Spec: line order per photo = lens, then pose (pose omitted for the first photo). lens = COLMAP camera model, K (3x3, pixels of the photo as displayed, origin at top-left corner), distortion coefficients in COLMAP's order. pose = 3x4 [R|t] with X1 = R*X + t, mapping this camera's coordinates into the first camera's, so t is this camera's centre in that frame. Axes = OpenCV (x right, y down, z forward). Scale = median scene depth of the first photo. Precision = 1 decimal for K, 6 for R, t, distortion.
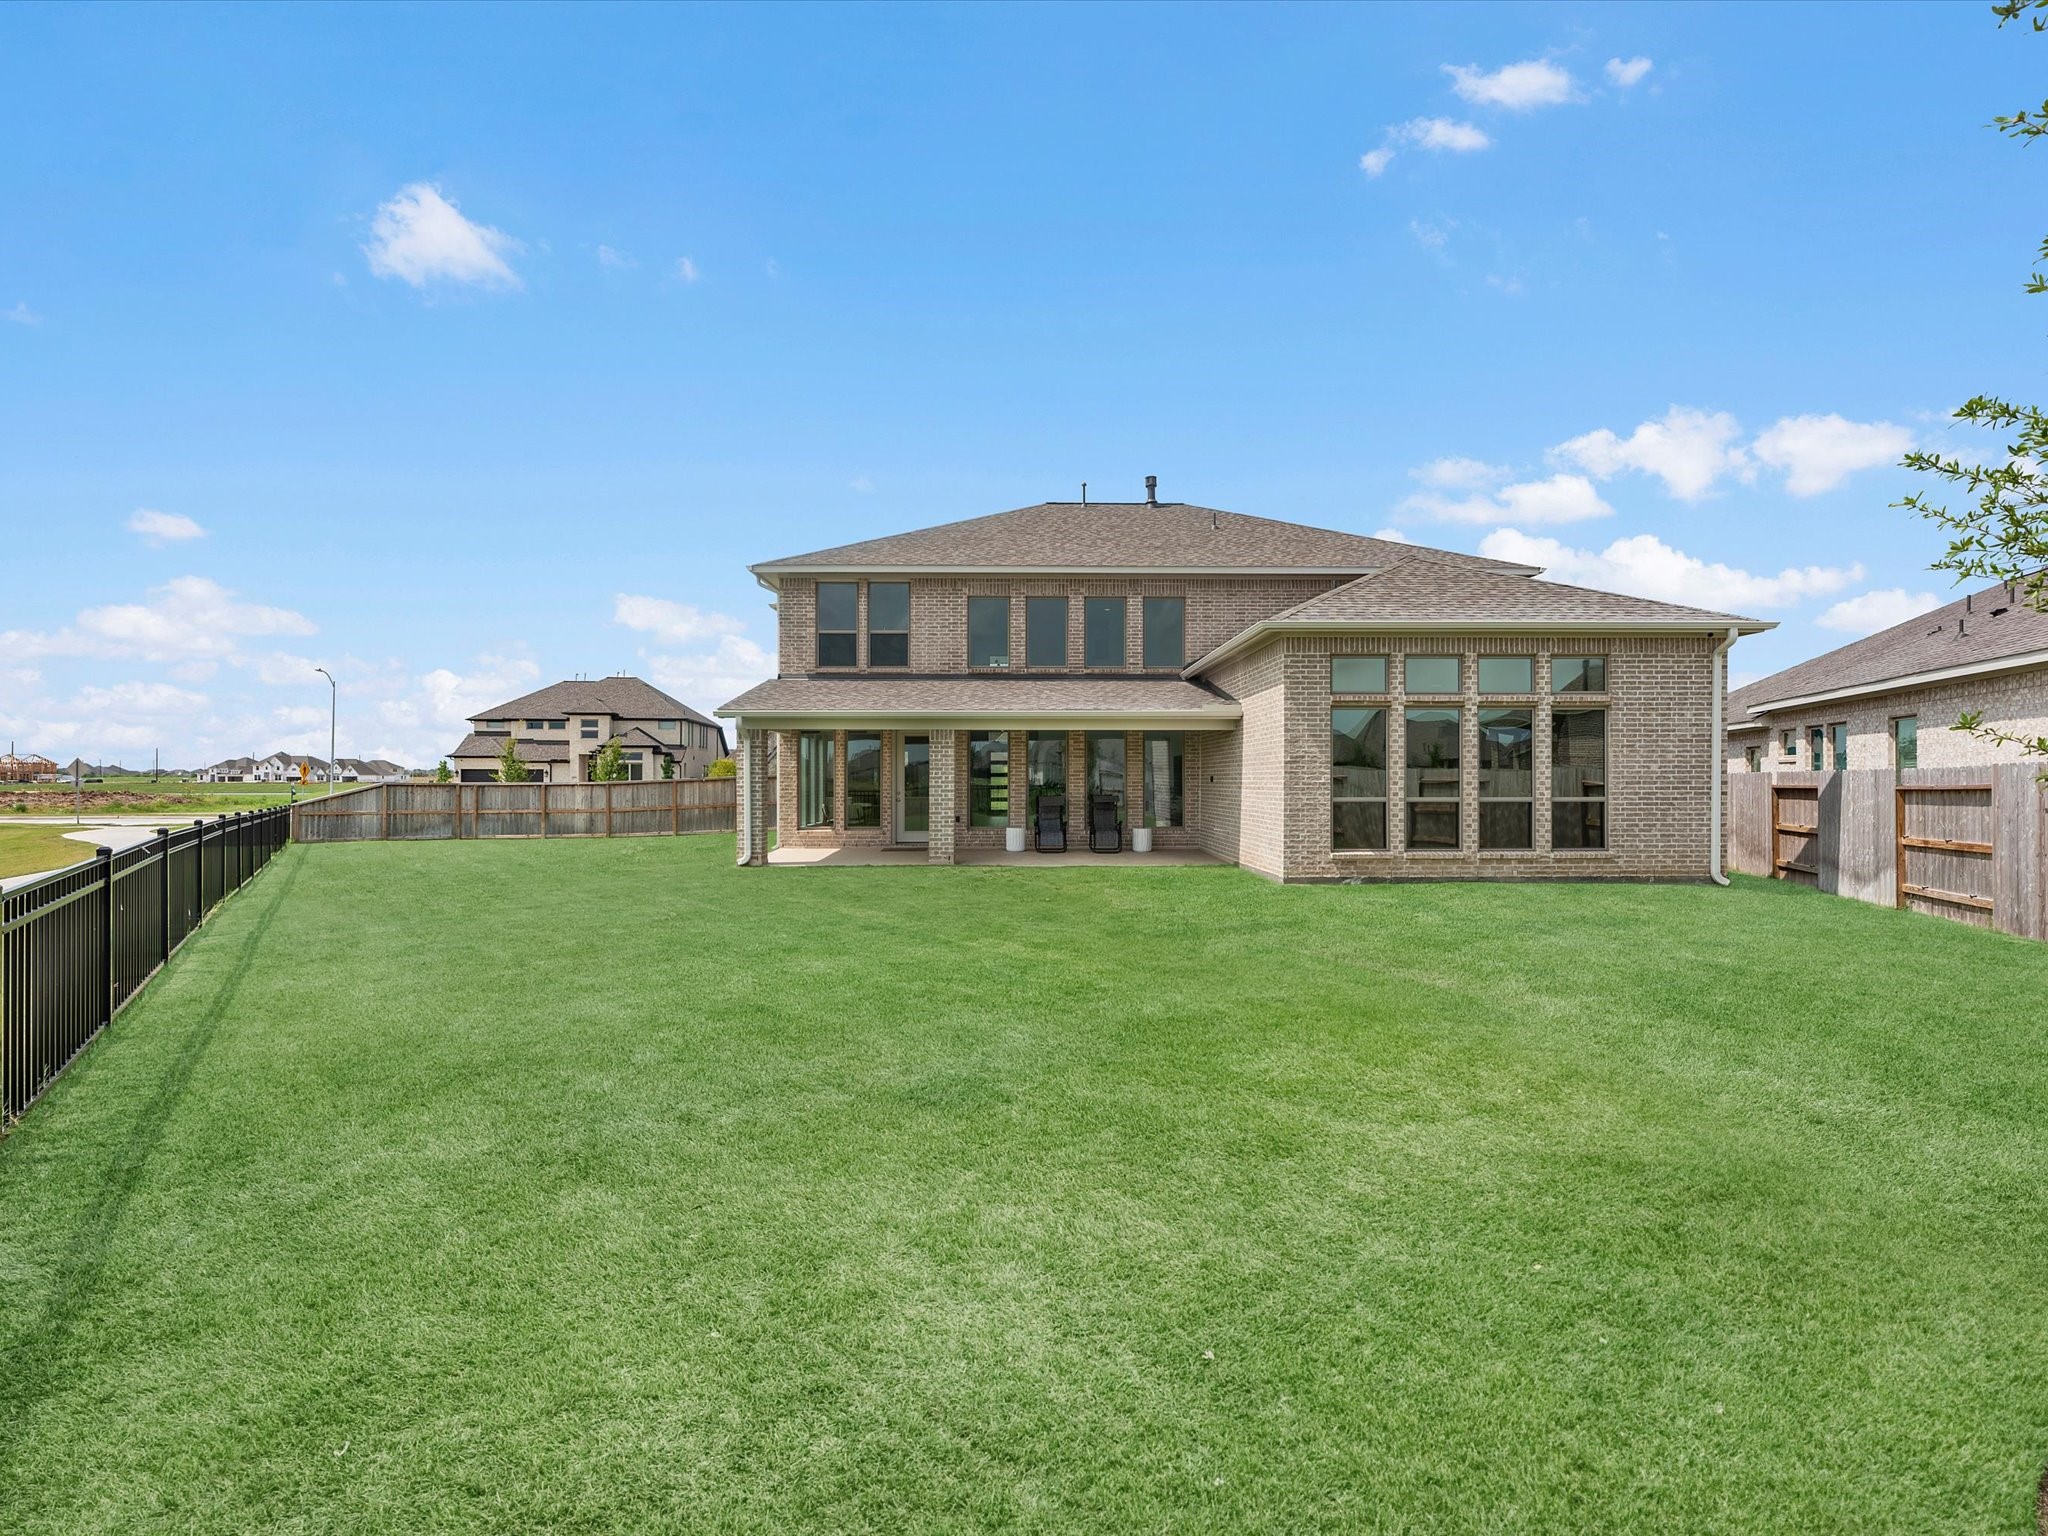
lens RADIAL K [[944.8, 0, 1029.7], [0, 944.8, 782.0], [0, 0, 1]] dist [-0.003297, 0.000325]
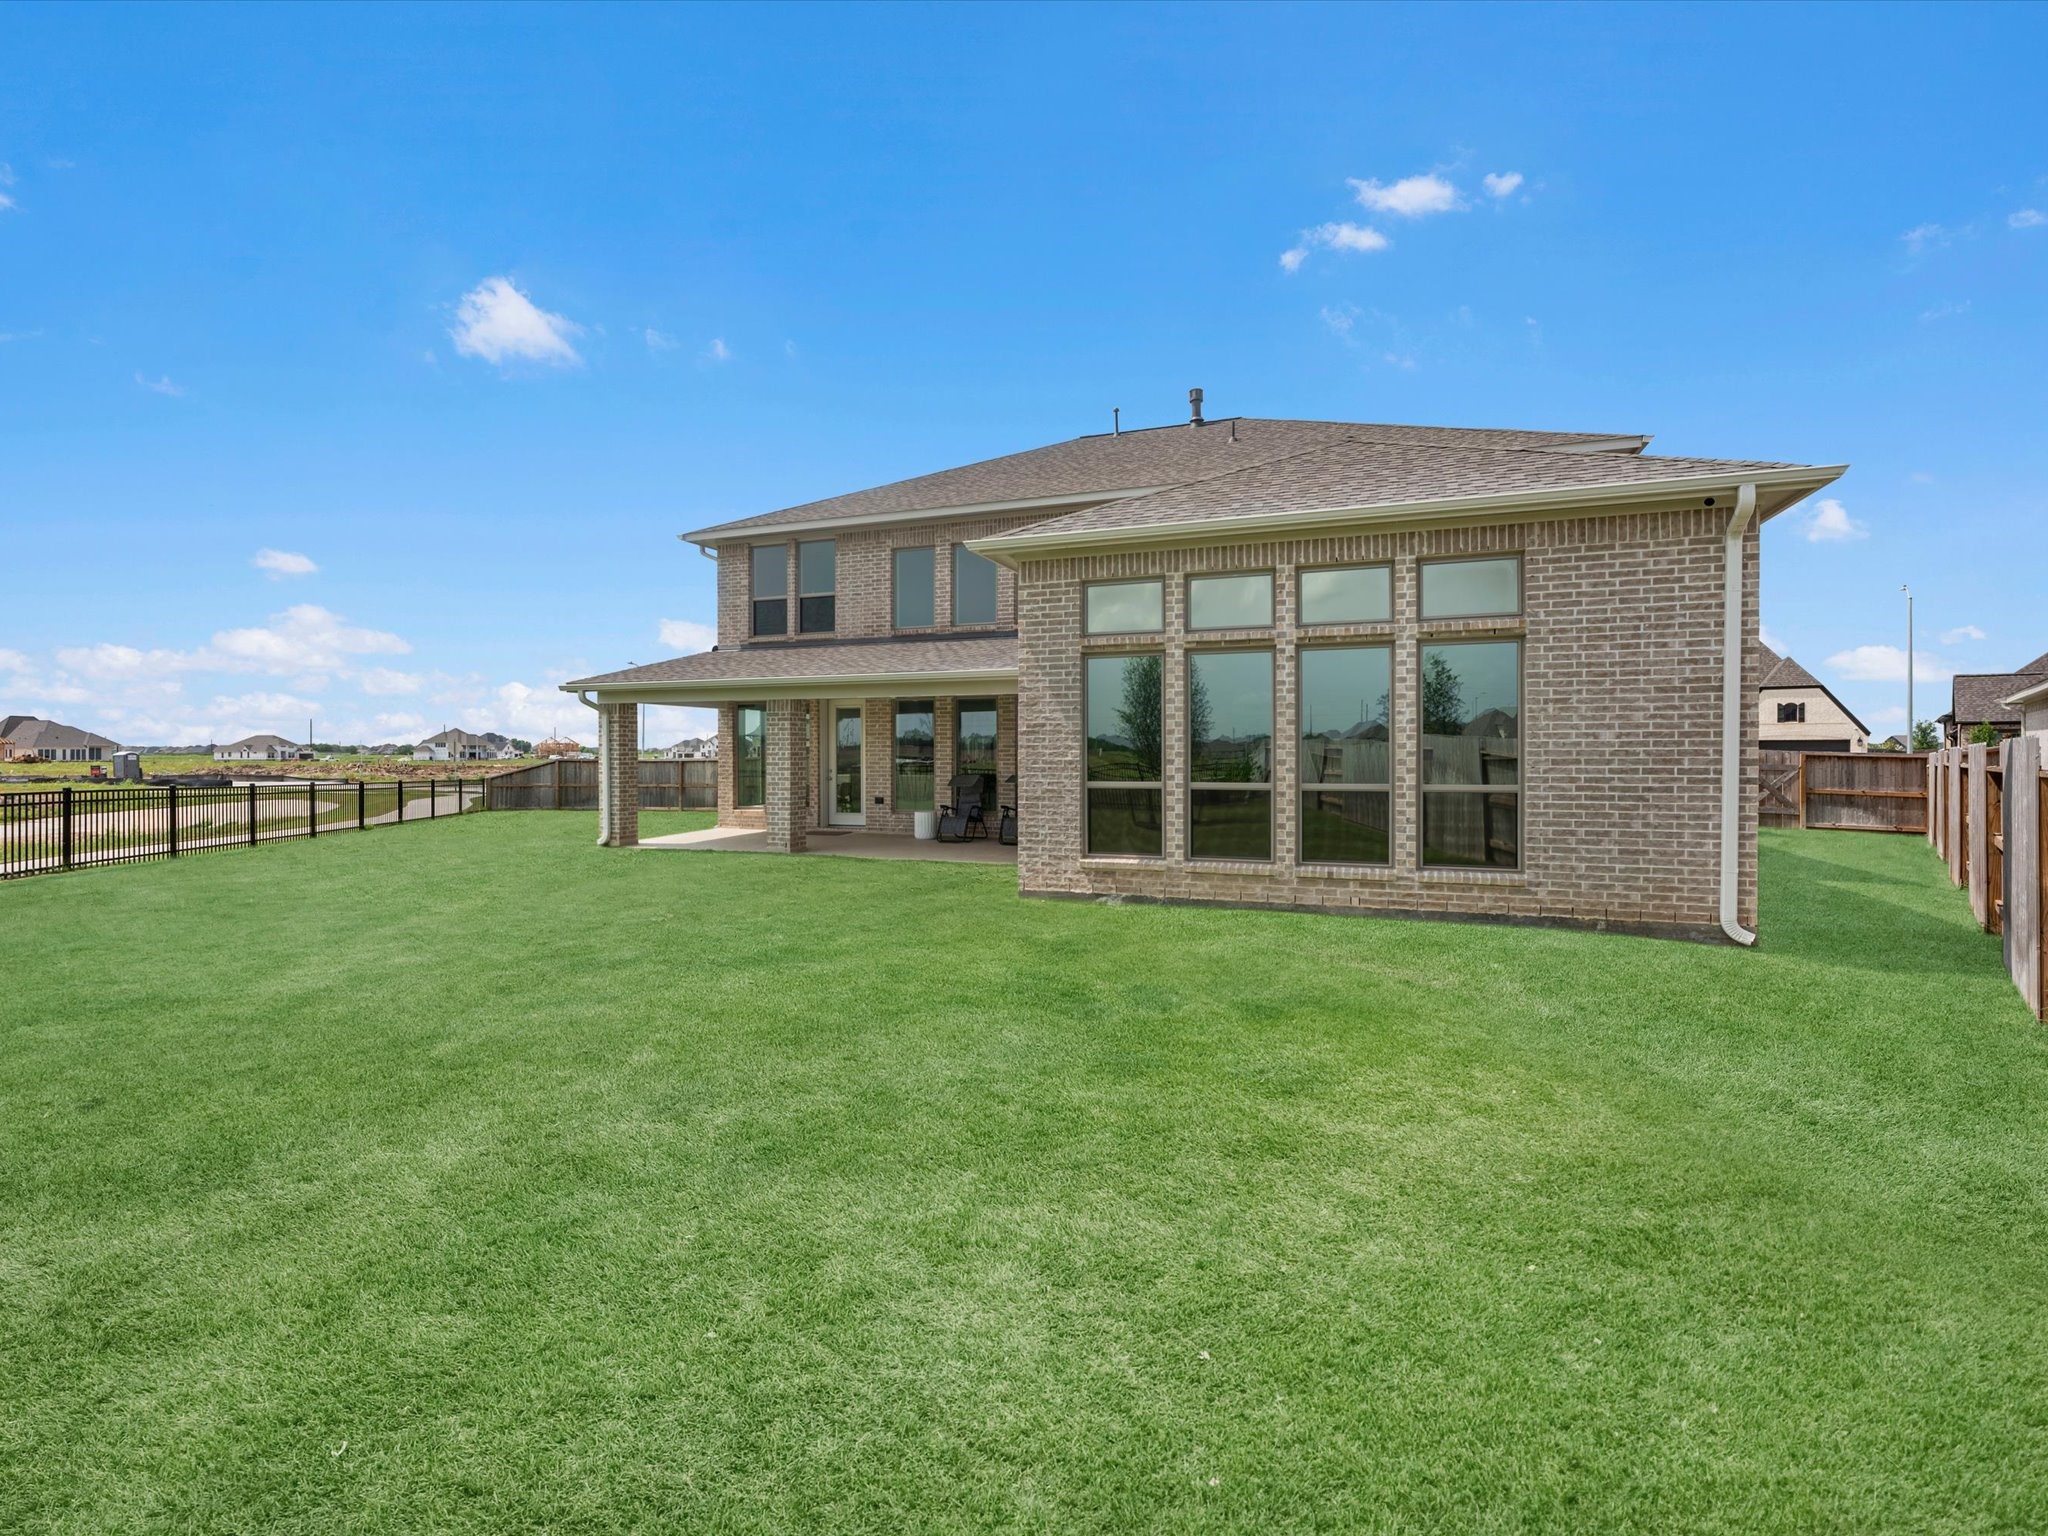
lens RADIAL K [[944.8, 0, 1029.7], [0, 944.8, 782.0], [0, 0, 1]] dist [-0.003297, 0.000325]
pose [[0.999997, -0.000014, 0.002388, 0.029278], [0.000017, 0.999999, -0.001009, 0.009224], [-0.002388, 0.001009, 0.999997, -0.201880]]
